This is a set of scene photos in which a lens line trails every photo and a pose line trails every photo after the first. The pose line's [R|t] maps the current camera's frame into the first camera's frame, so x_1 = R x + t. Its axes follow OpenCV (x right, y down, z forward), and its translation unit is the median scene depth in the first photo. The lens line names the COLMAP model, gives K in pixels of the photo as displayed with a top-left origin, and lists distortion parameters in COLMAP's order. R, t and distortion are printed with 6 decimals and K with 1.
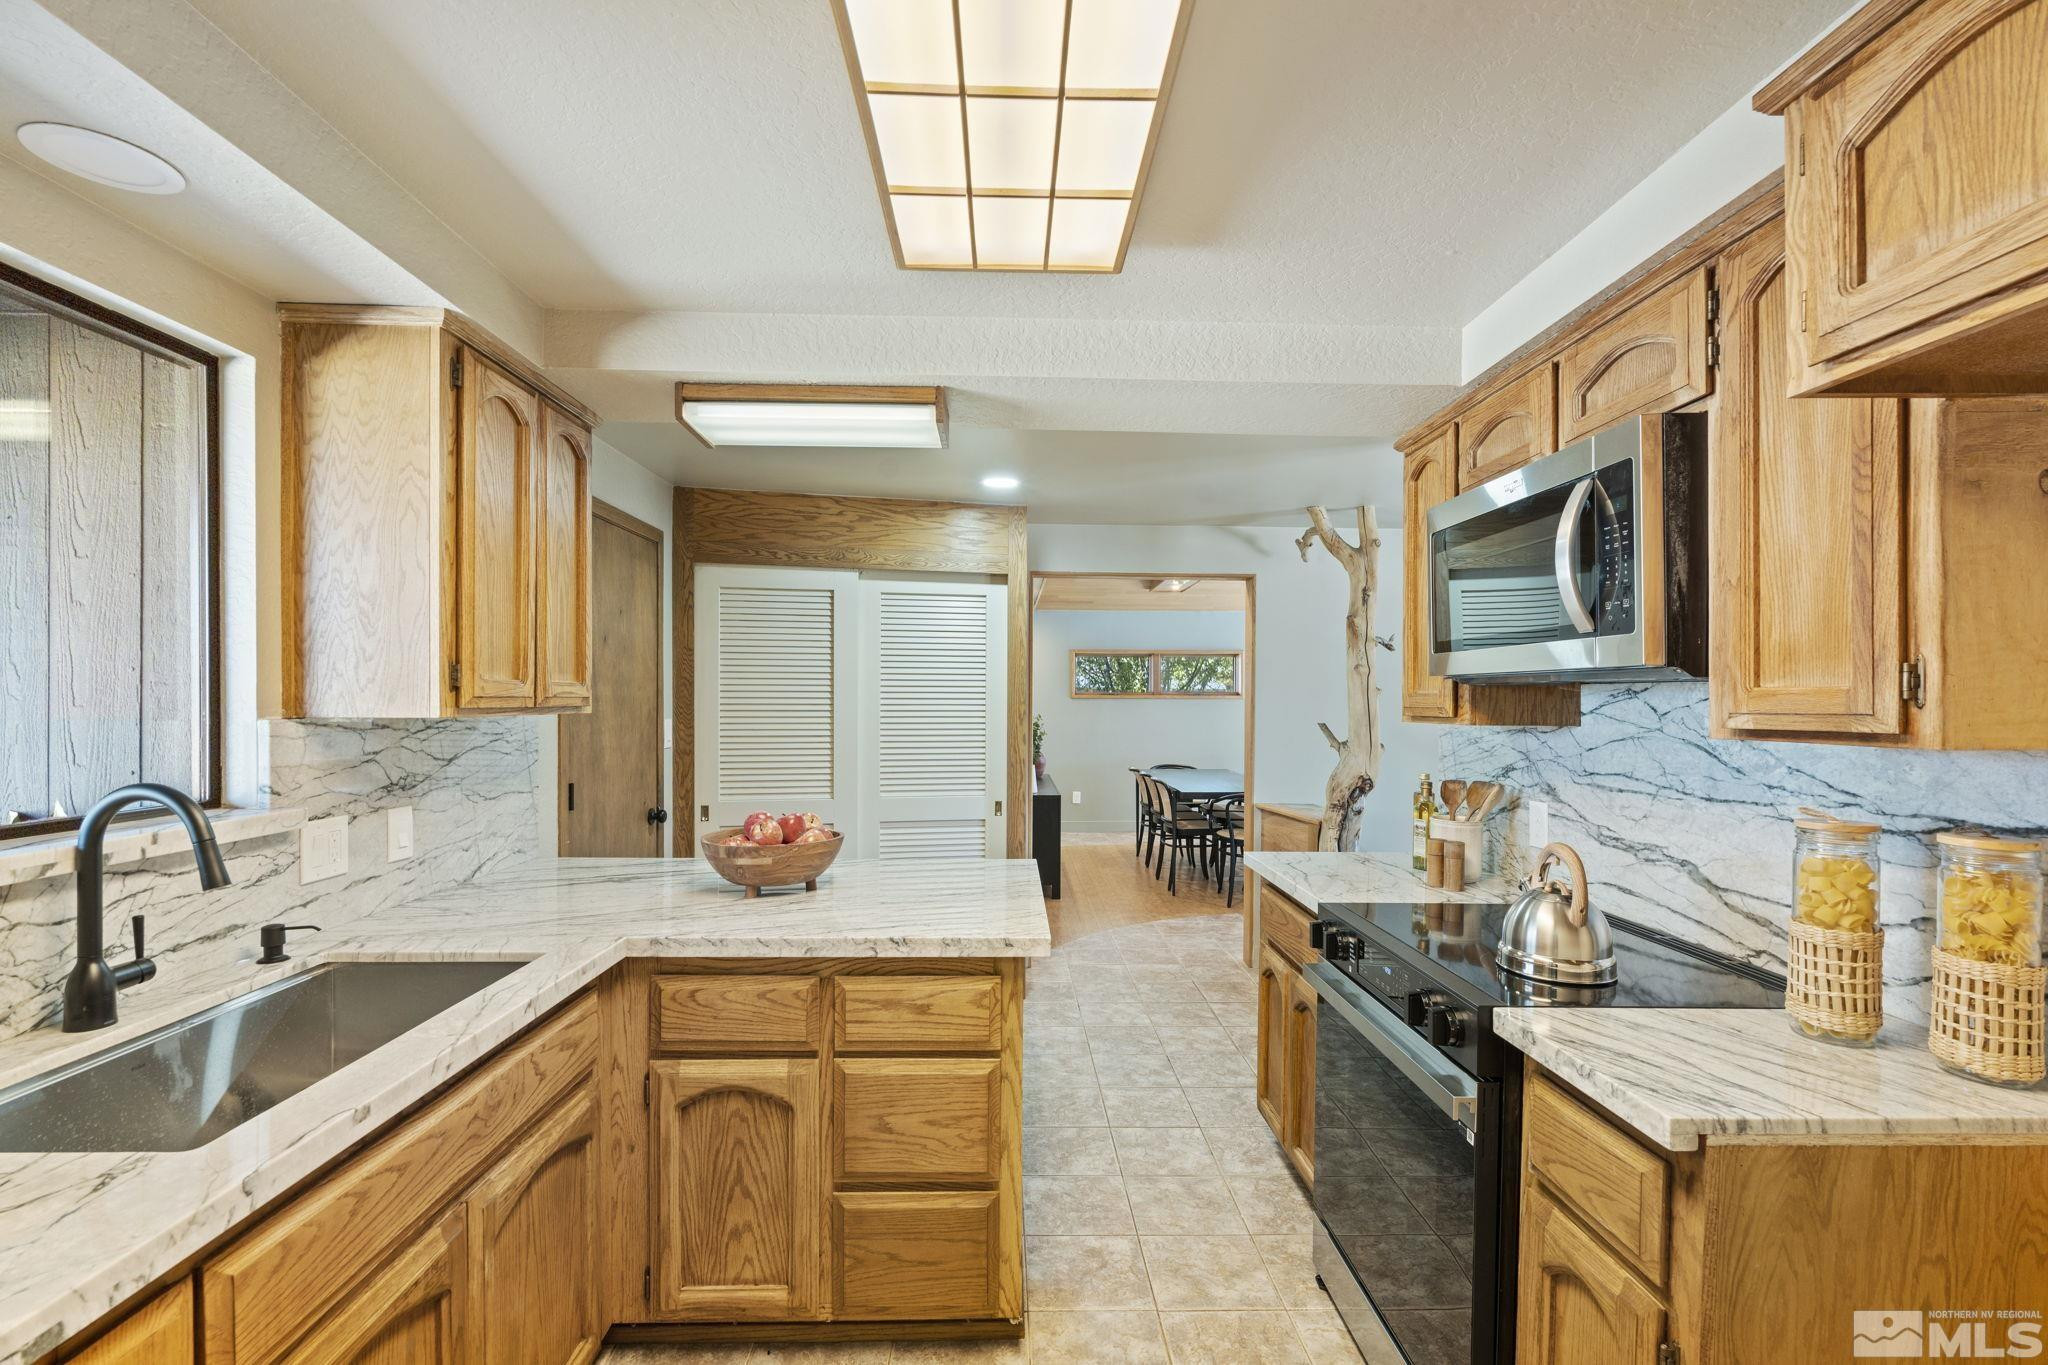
lens RADIAL K [[904.9, 0, 1025.6], [0, 904.9, 701.1], [0, 0, 1]] dist [-0.004442, 0.001238]
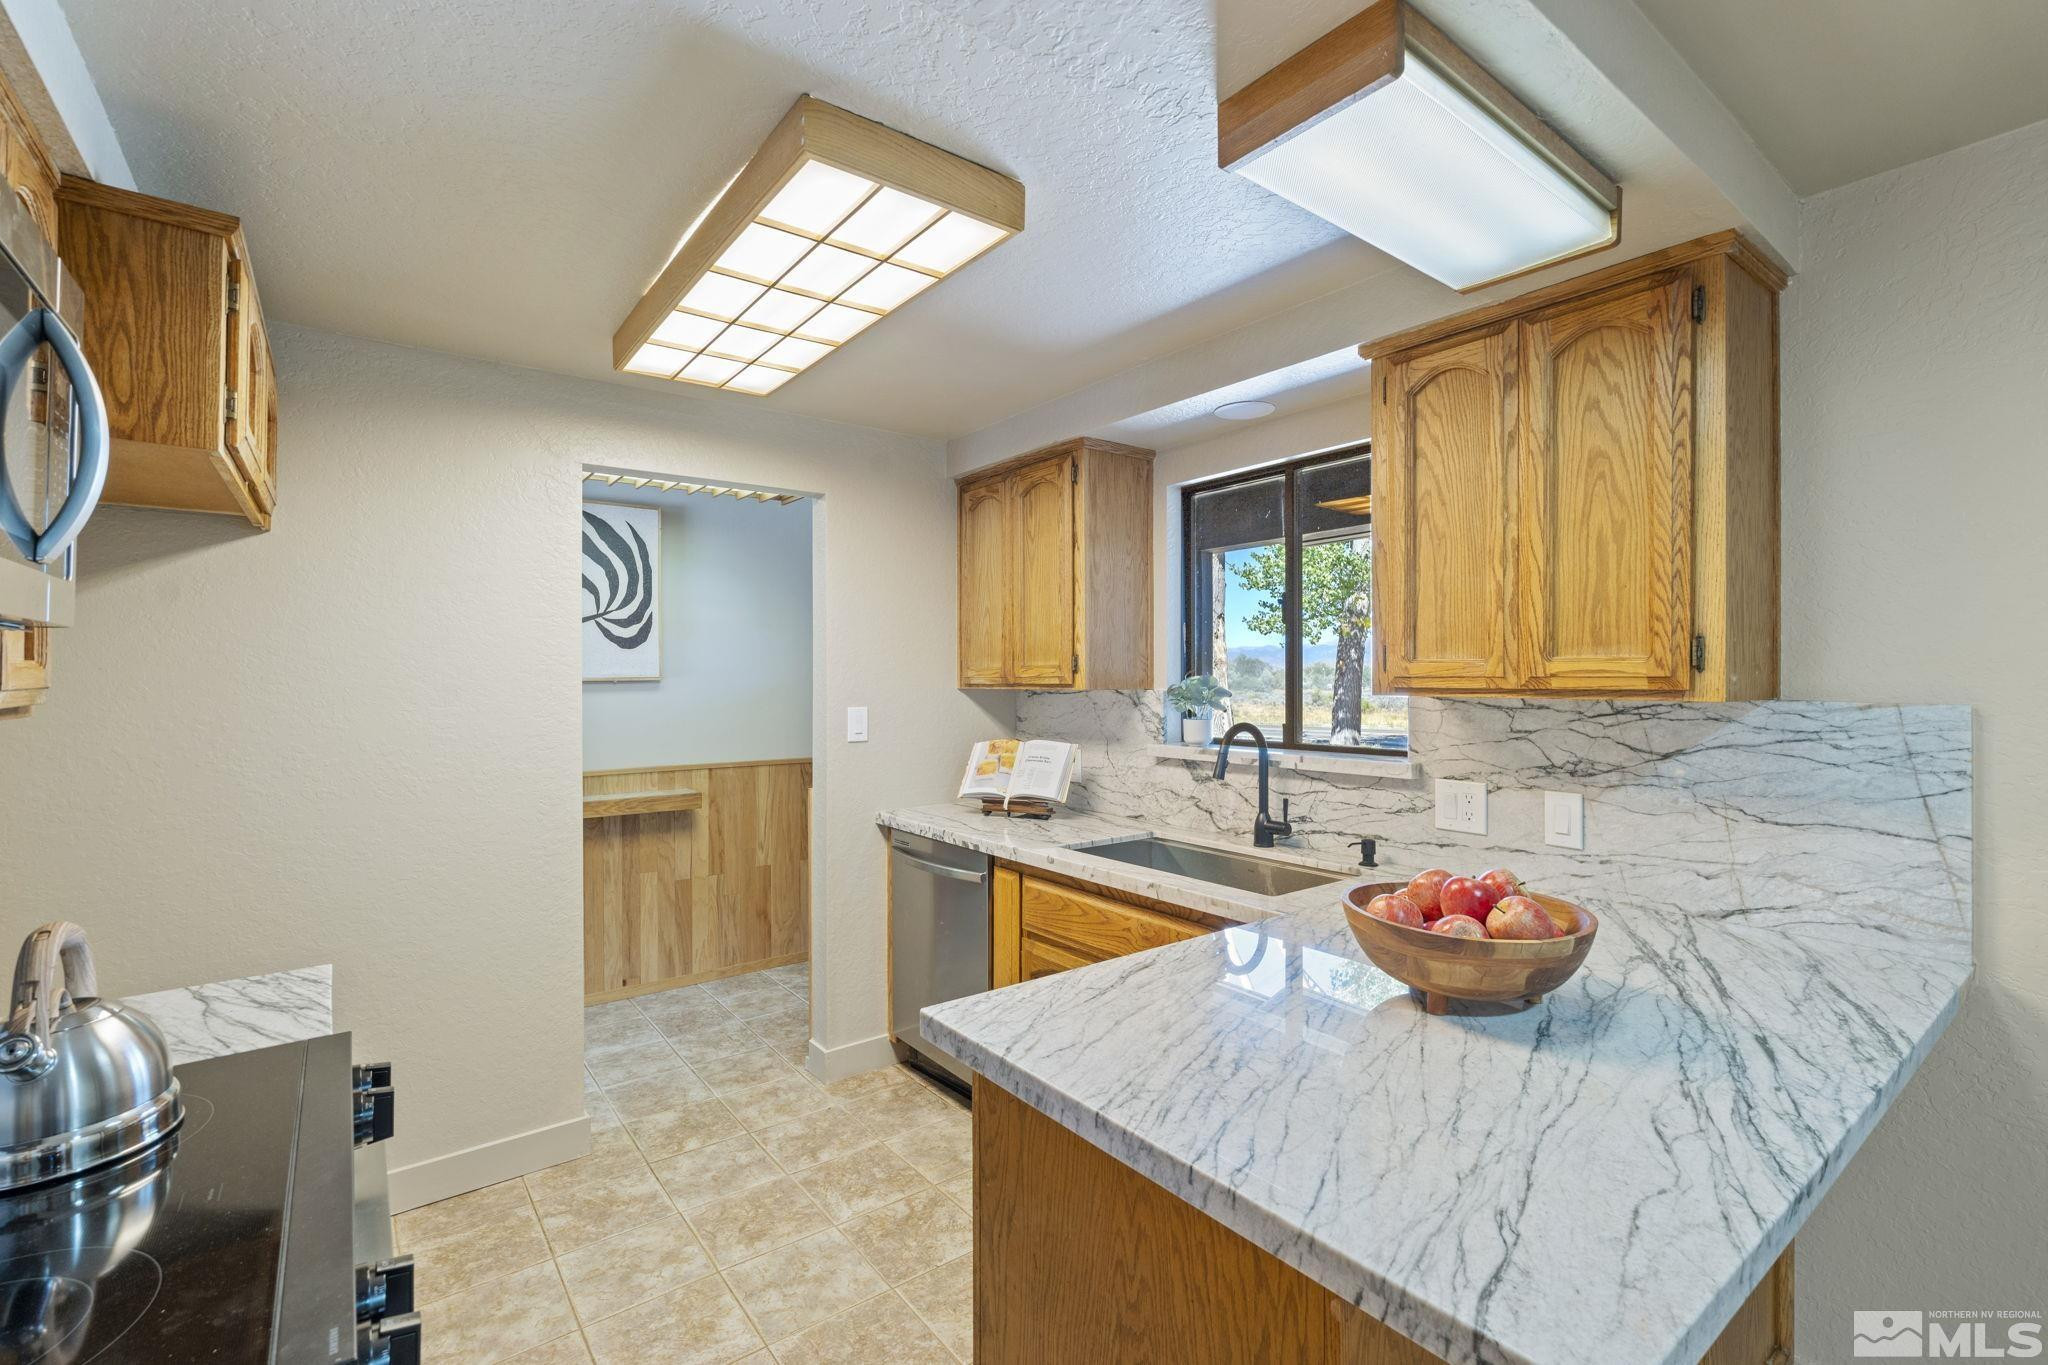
lens RADIAL K [[904.9, 0, 1030.2], [0, 904.9, 679.1], [0, 0, 1]] dist [-0.004442, 0.001238]
pose [[-0.809854, -0.002656, -0.586625, 0.401145], [-0.003369, 0.999994, 0.000123, -0.001425], [0.586622, 0.002076, -0.809859, 1.736132]]
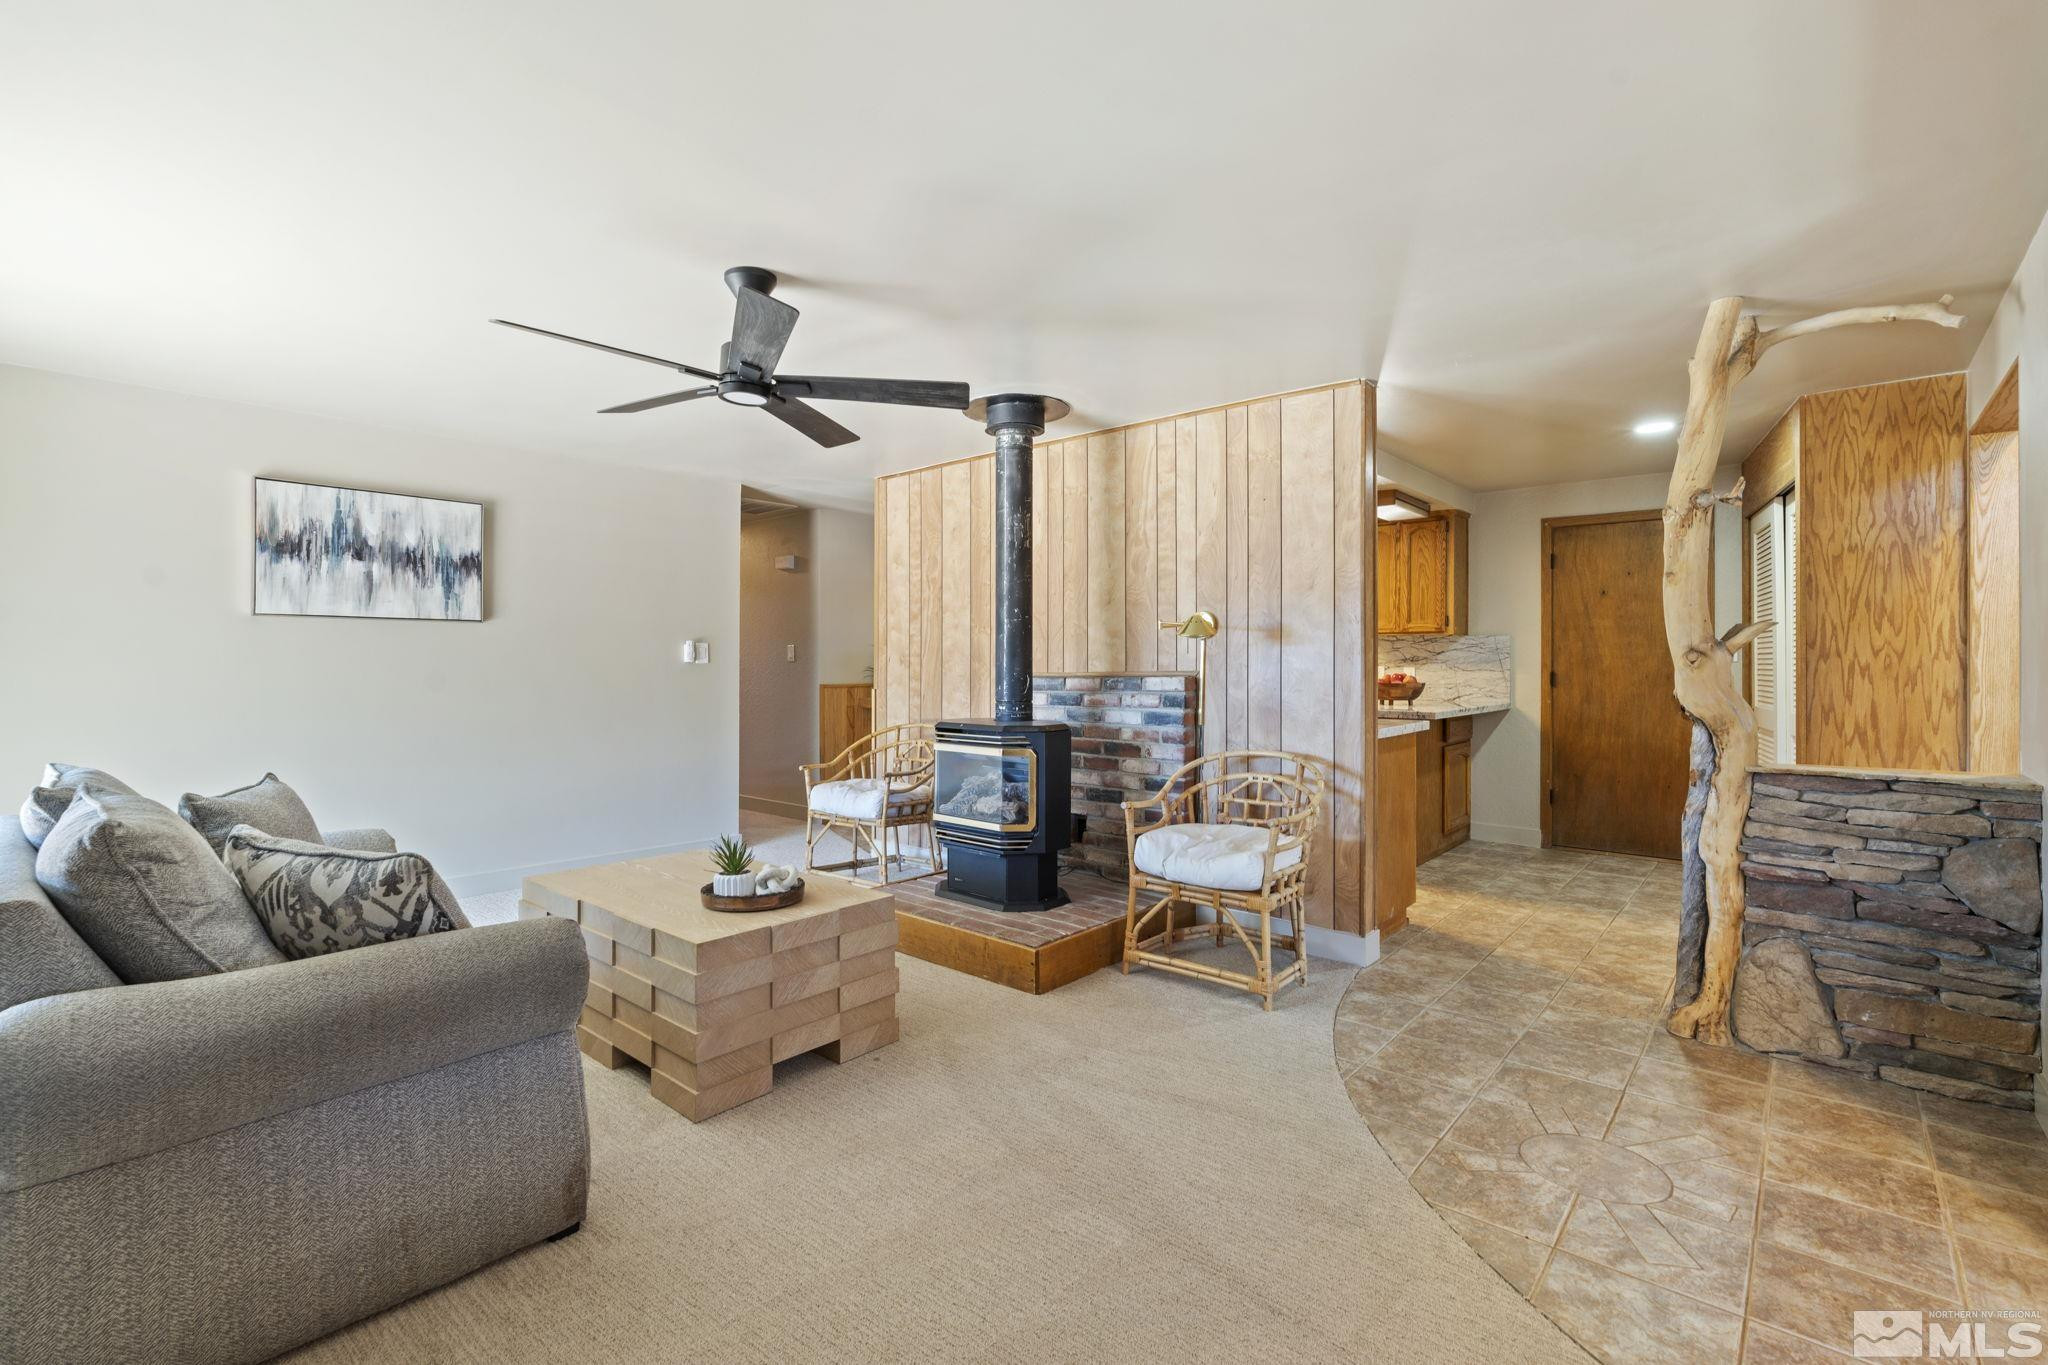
lens RADIAL K [[904.9, 0, 1027.7], [0, 904.9, 666.9], [0, 0, 1]] dist [-0.004442, 0.001238]
pose [[-0.682456, -0.001312, -0.730926, 2.888970], [-0.005918, 0.999976, 0.003730, 0.137549], [0.730903, 0.006871, -0.682447, 2.564722]]
